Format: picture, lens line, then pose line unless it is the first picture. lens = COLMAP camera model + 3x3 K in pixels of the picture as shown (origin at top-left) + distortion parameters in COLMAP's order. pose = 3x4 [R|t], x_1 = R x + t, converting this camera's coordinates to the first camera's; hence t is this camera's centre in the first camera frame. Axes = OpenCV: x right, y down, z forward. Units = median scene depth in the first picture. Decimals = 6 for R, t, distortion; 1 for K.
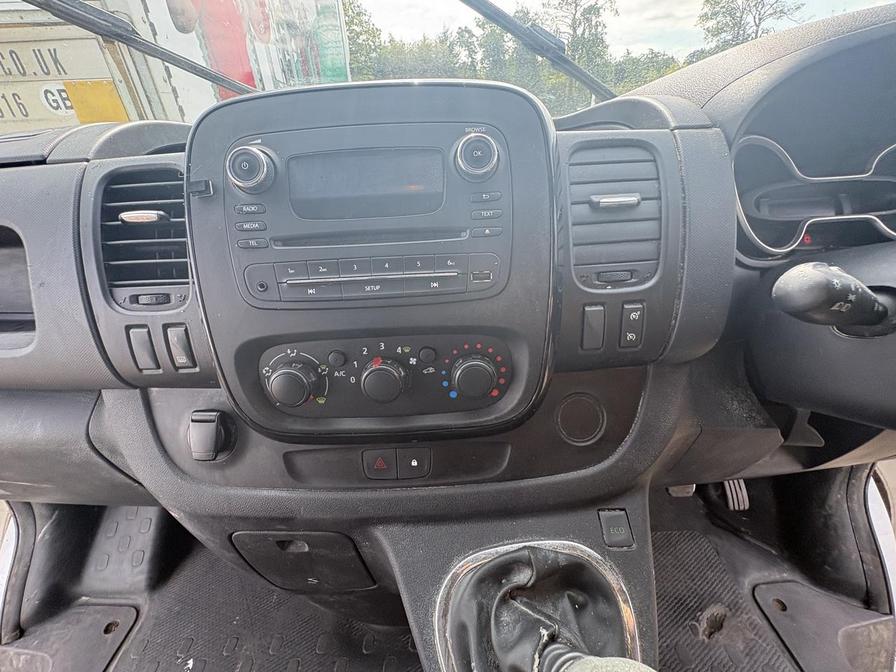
lens RADIAL K [[359.3, 0, 448.0], [0, 359.3, 336.0], [0, 0, 1]] dist [0.001342, 0.000376]
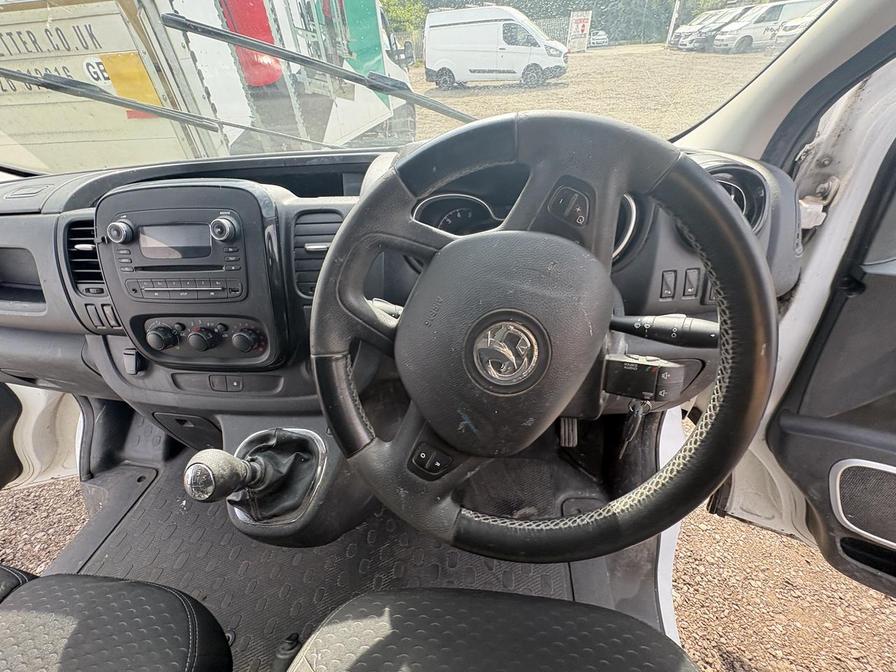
lens RADIAL K [[359.4, 0, 448.0], [0, 359.4, 336.0], [0, 0, 1]] dist [-0.000363, 0.000446]
pose [[0.991911, 0.056932, -0.113456, 0.572269], [-0.039865, 0.988275, 0.147388, -0.098685], [0.120517, -0.141673, 0.982550, -0.311665]]
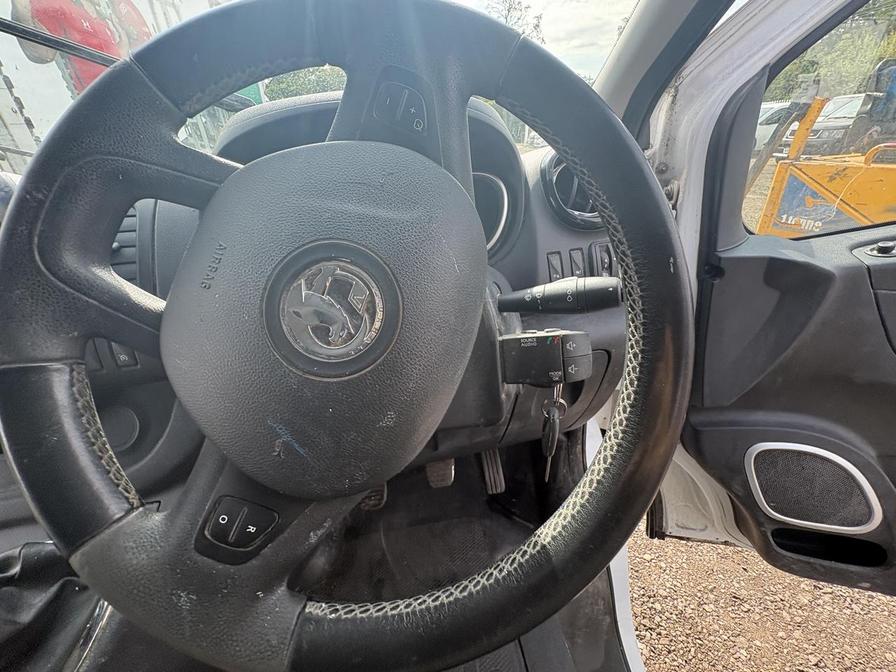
lens RADIAL K [[359.3, 0, 448.0], [0, 359.3, 336.0], [0, 0, 1]] dist [0.001342, 0.000376]
pose [[0.991528, -0.073349, 0.107202, 0.653773], [0.077981, 0.996165, -0.039673, 0.026756], [-0.103881, 0.047697, 0.993445, -0.151286]]
